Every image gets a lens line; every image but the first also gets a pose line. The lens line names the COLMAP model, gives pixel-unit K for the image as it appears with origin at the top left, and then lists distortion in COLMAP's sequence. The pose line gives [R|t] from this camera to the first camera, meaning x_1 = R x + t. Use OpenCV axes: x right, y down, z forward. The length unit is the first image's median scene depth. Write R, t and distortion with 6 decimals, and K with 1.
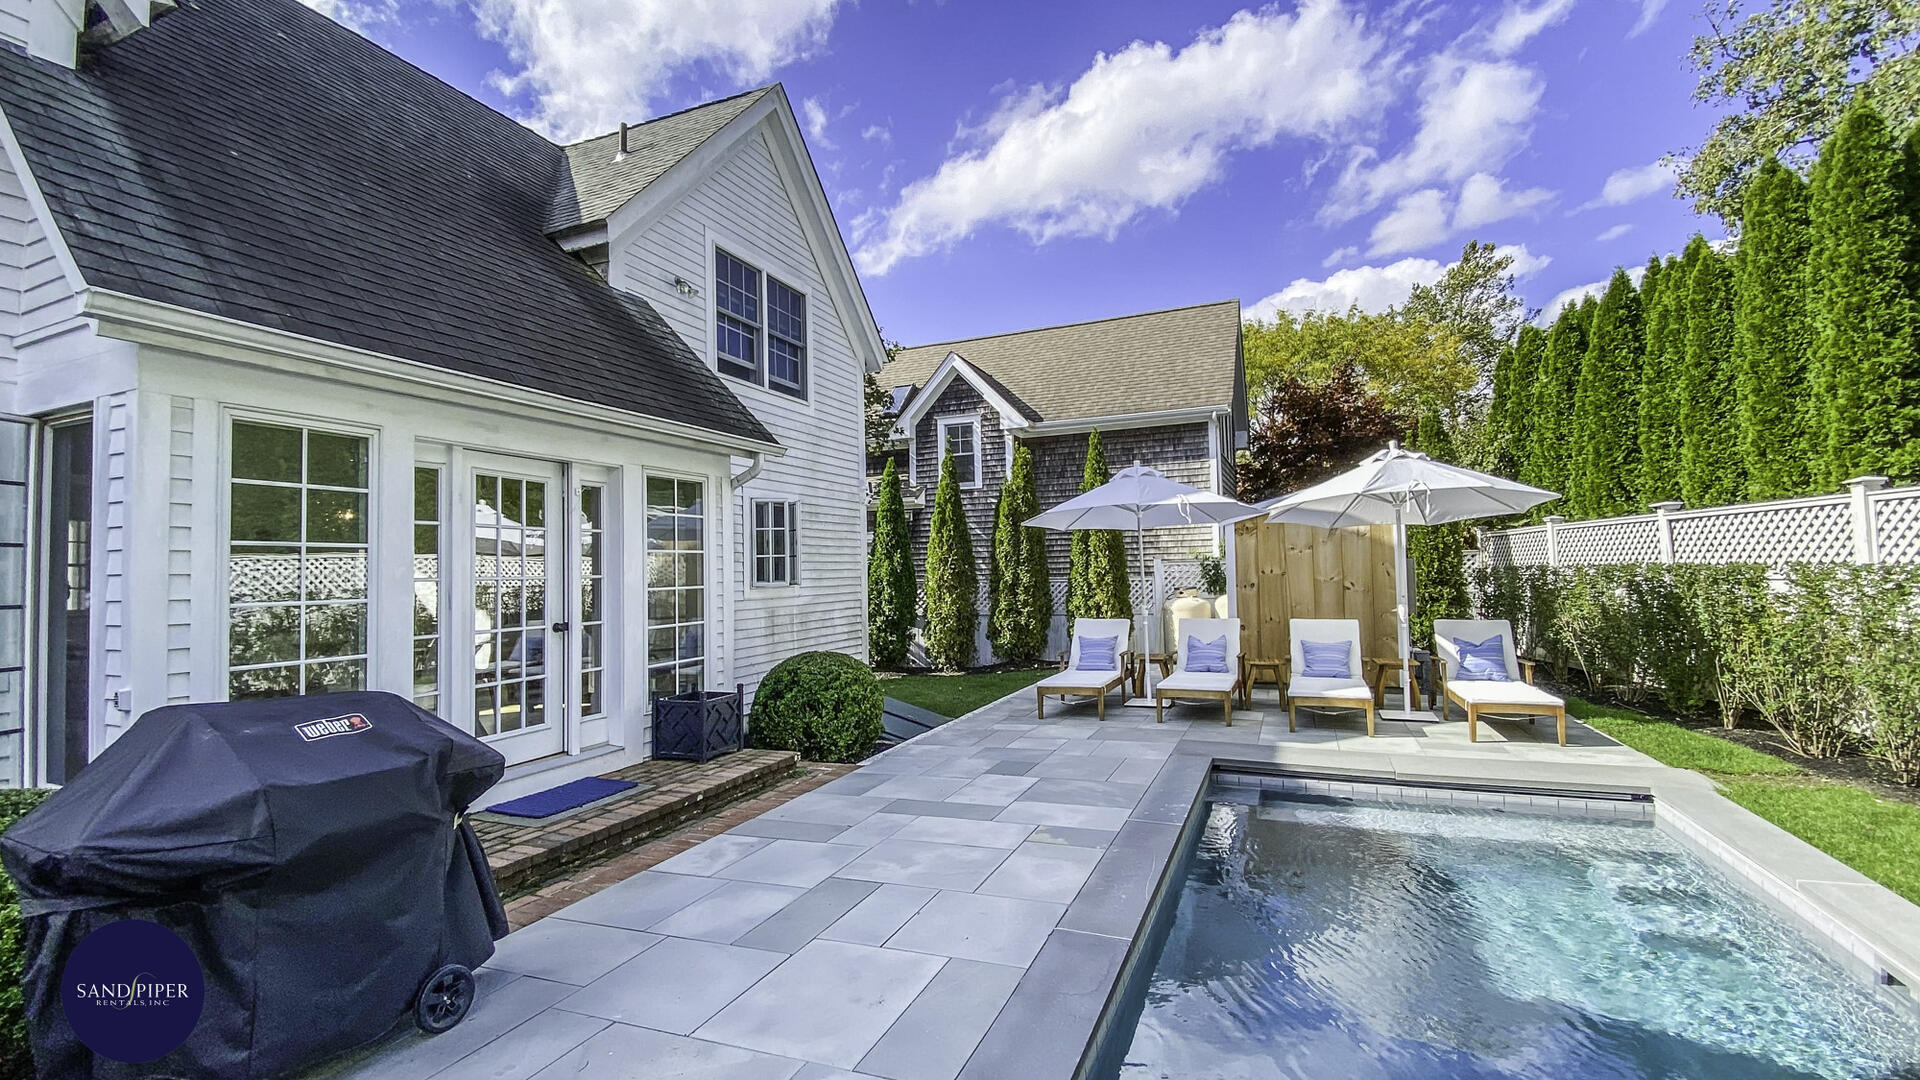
lens RADIAL K [[800.5, 0, 967.6], [0, 800.5, 537.2], [0, 0, 1]] dist [0.017138, -0.021606]
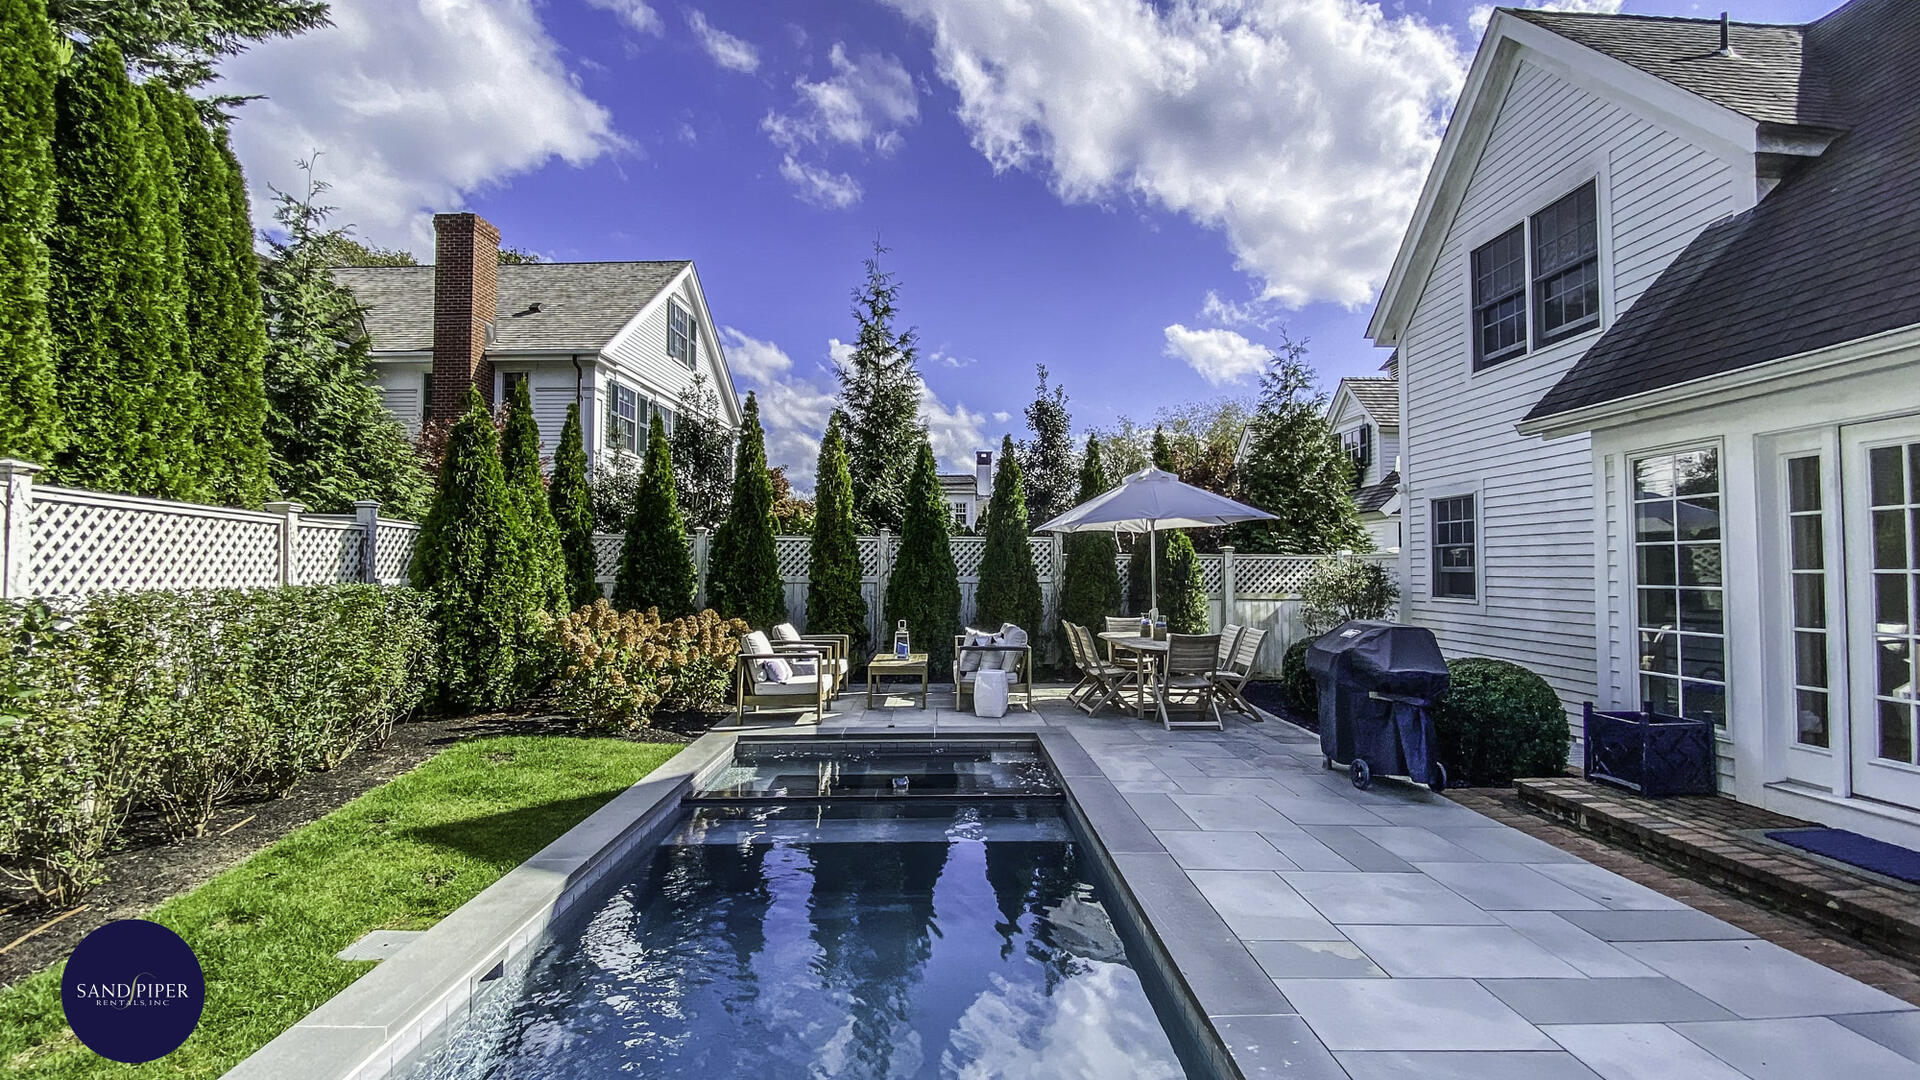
lens RADIAL K [[800.5, 0, 967.6], [0, 800.5, 537.2], [0, 0, 1]] dist [0.017138, -0.021606]
pose [[-0.912642, -0.001163, -0.408758, 0.457290], [0.030875, 0.996943, -0.071772, 0.034949], [0.407592, -0.078123, -0.909816, 1.029067]]
